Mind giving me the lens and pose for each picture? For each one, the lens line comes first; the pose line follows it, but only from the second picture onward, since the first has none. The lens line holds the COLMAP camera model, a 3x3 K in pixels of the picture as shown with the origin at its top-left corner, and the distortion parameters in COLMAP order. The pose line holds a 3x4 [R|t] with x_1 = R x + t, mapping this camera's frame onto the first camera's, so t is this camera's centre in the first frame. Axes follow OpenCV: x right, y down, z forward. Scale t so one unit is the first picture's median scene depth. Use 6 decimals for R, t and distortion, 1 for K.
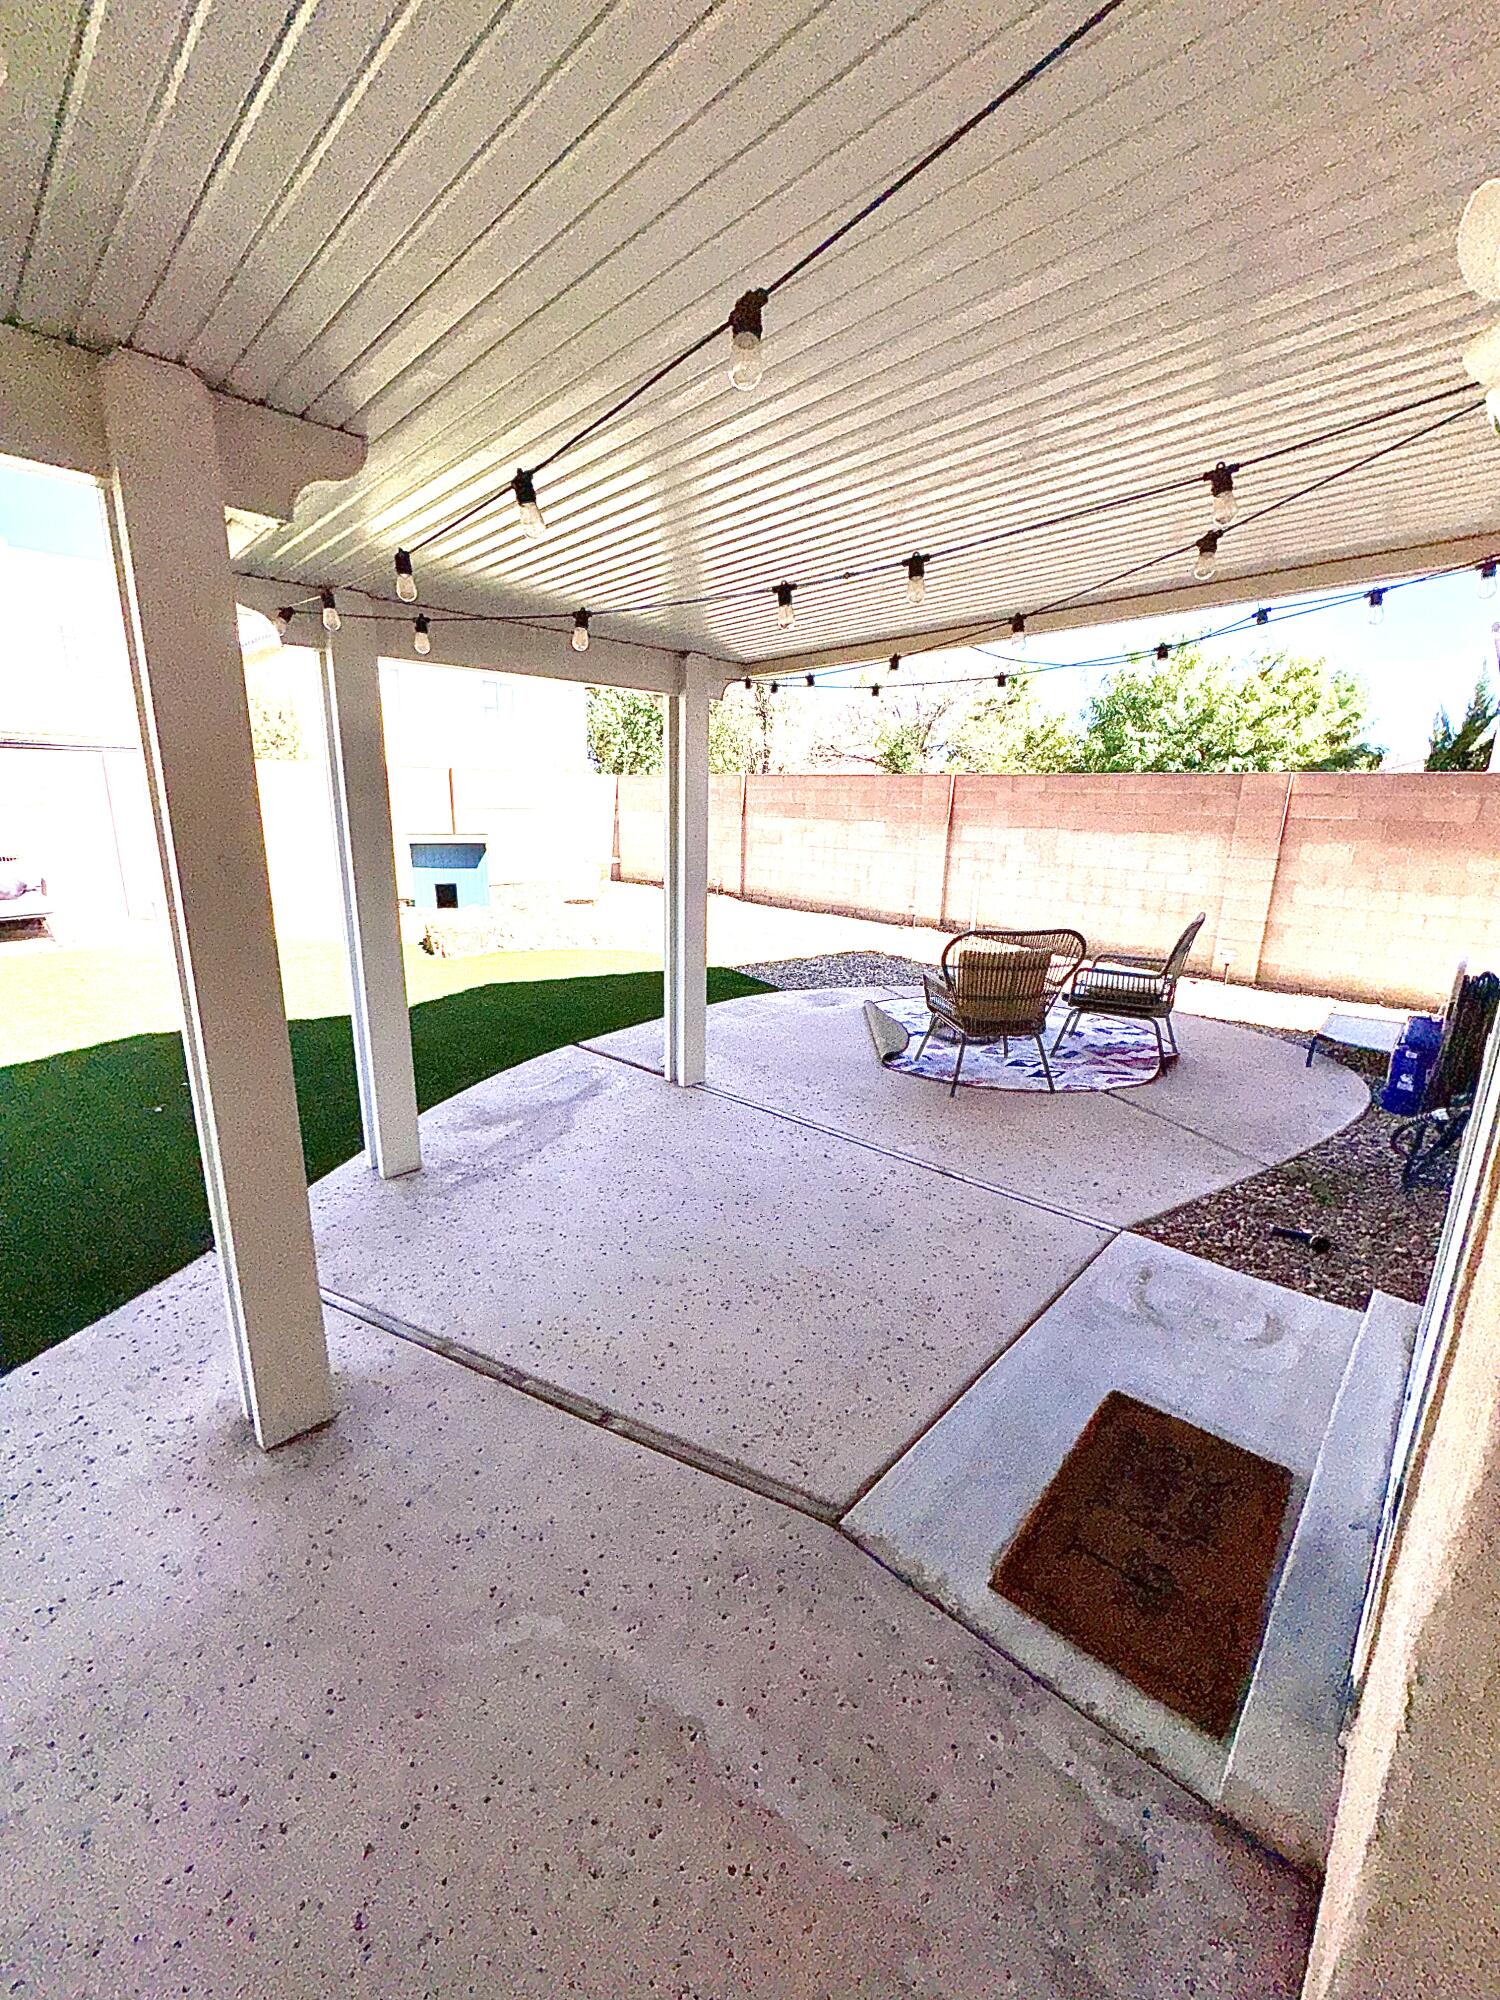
lens RADIAL K [[801.4, 0, 740.8], [0, 801.4, 1002.4], [0, 0, 1]] dist [-0.003581, -0.000395]
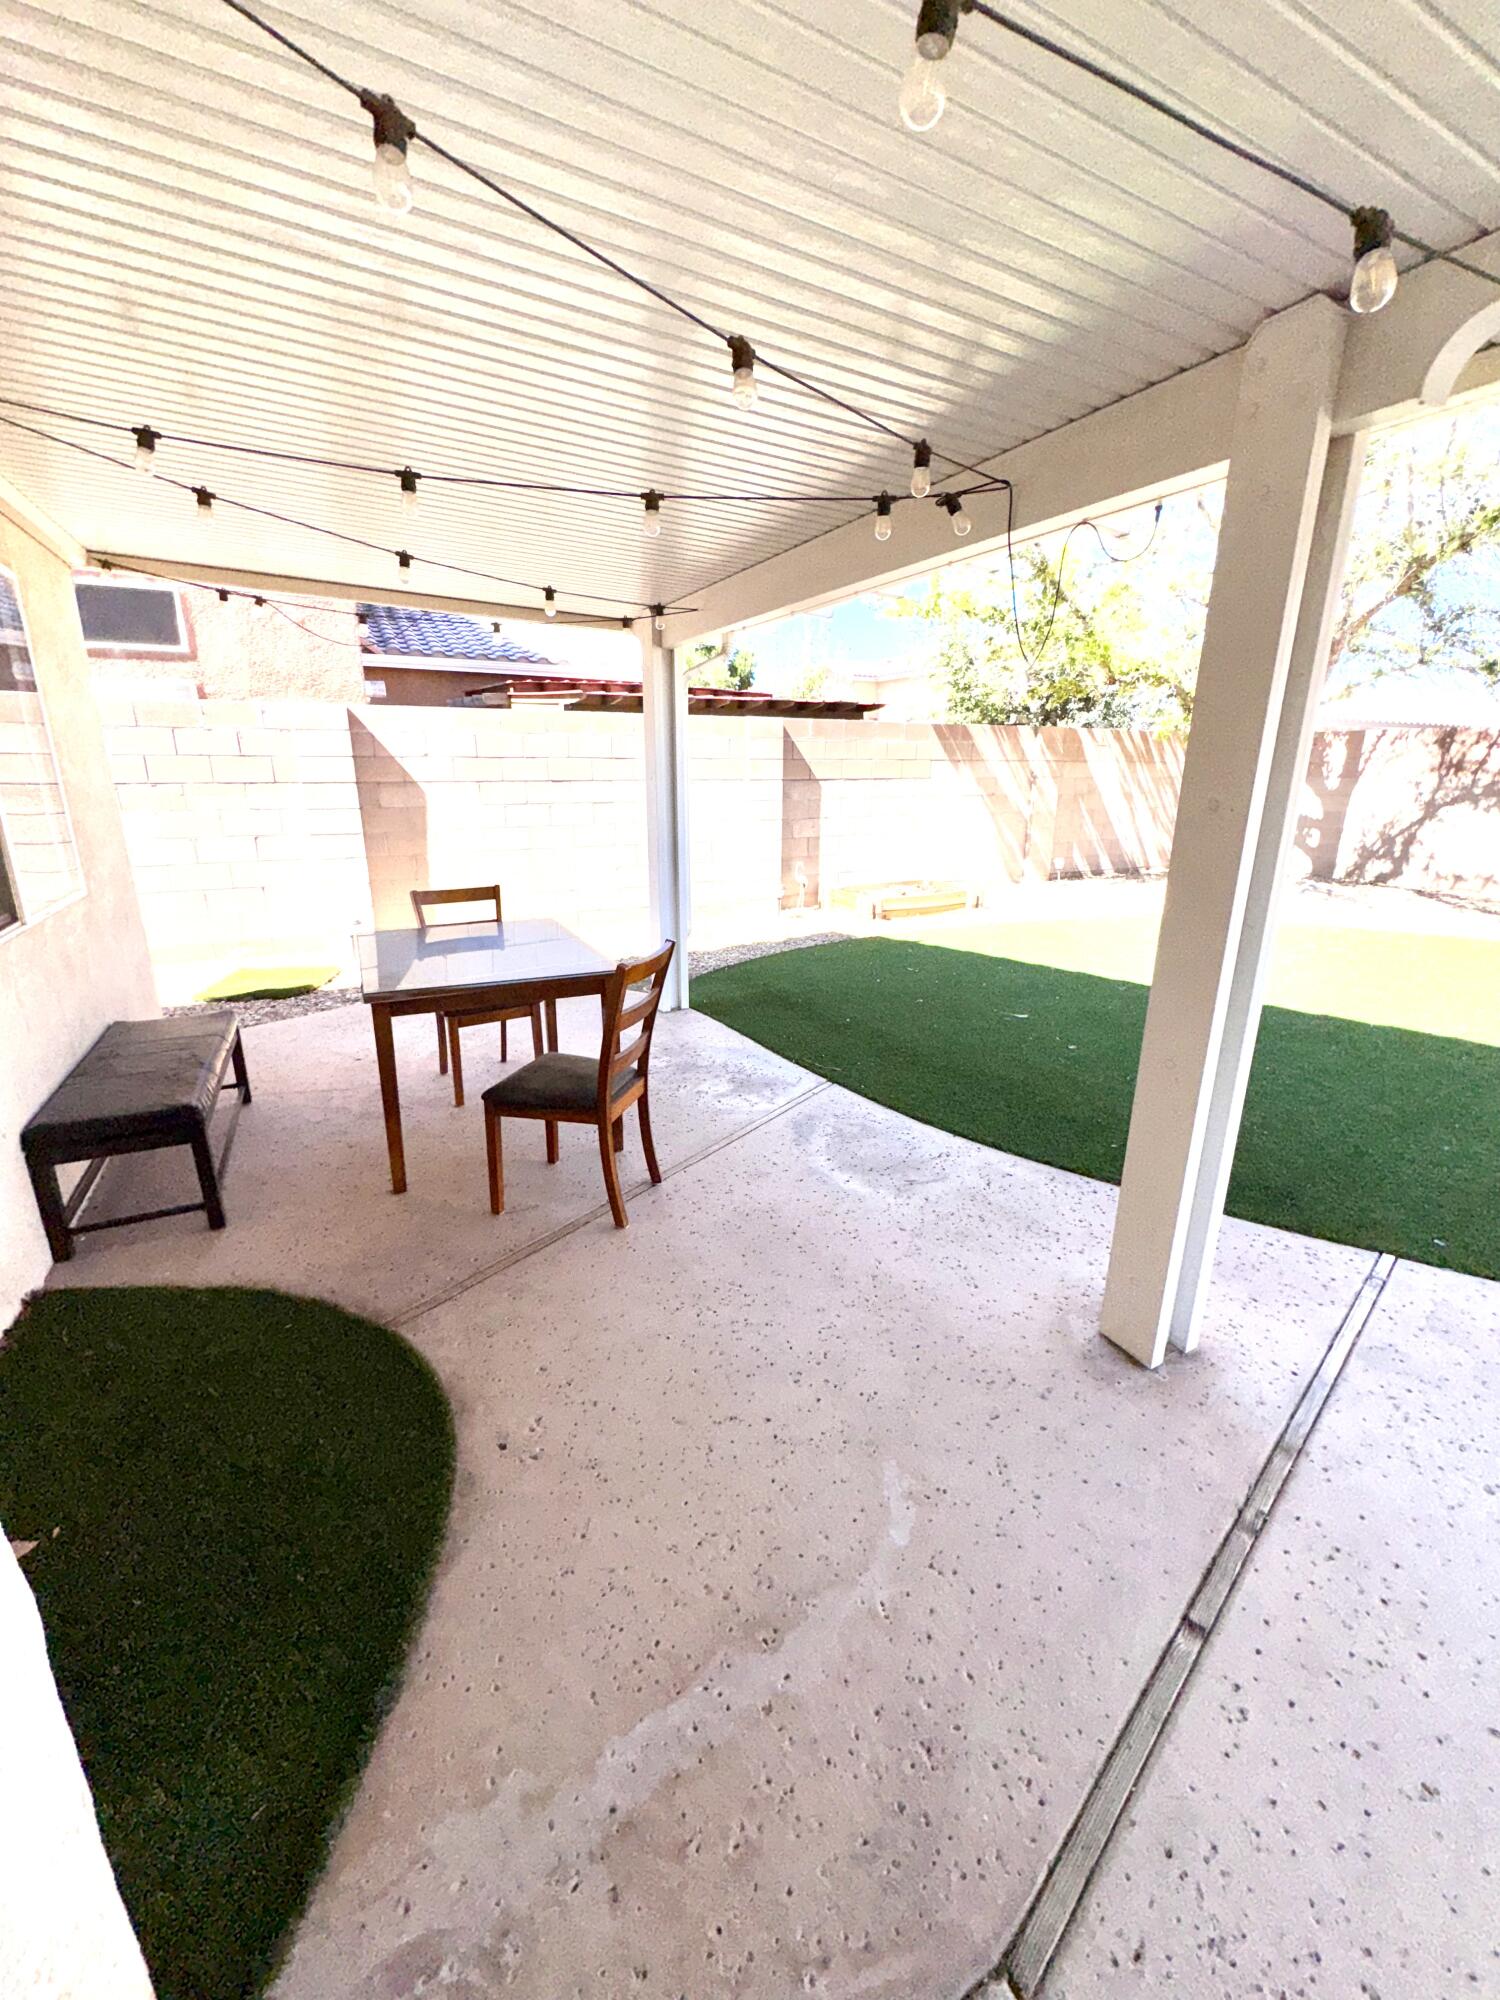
lens RADIAL K [[801.4, 0, 757.8], [0, 801.4, 997.0], [0, 0, 1]] dist [-0.003581, -0.000395]
pose [[-0.328586, 0.241704, -0.913023, 0.221460], [-0.240791, 0.913316, 0.328440, -0.057026], [0.913264, 0.327768, -0.241903, 0.312620]]
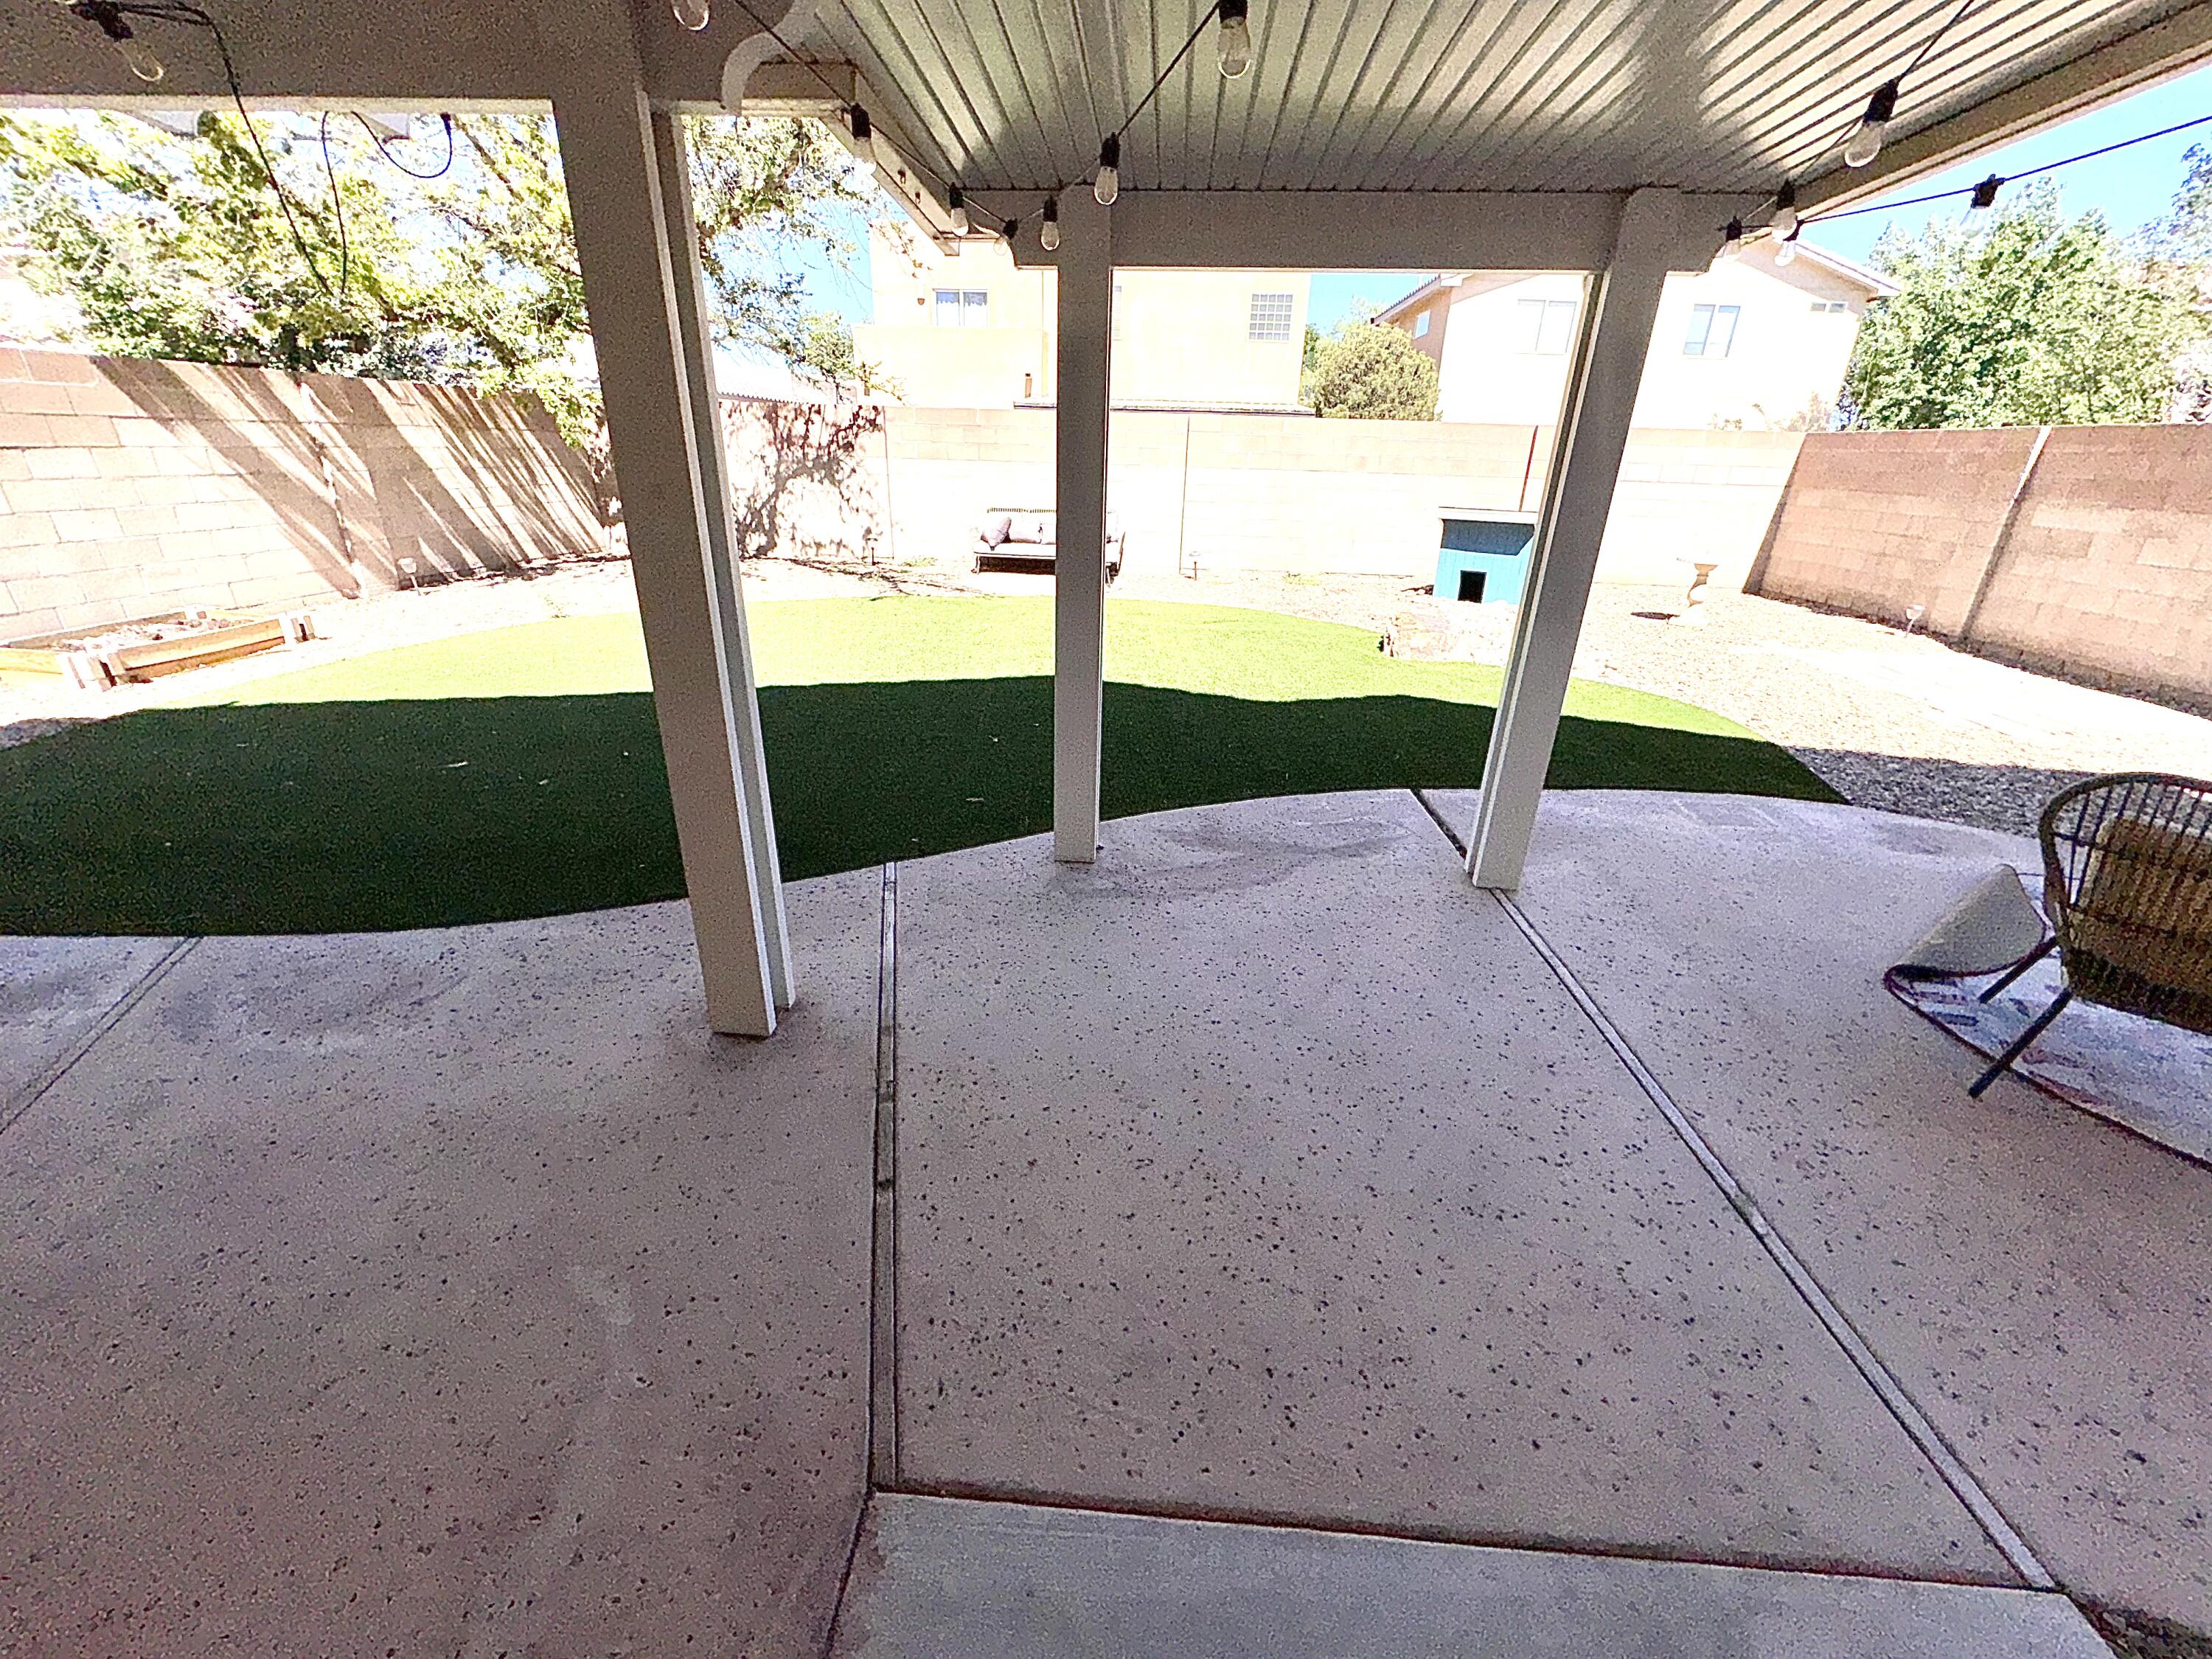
lens RADIAL K [[886.3, 0, 1109.6], [0, 886.3, 823.0], [0, 0, 1]] dist [-0.003581, -0.000395]
pose [[0.643621, 0.295586, -0.705961, 0.264025], [-0.201923, 0.955309, 0.215896, -0.051162], [0.738227, 0.003595, 0.674543, 0.260819]]
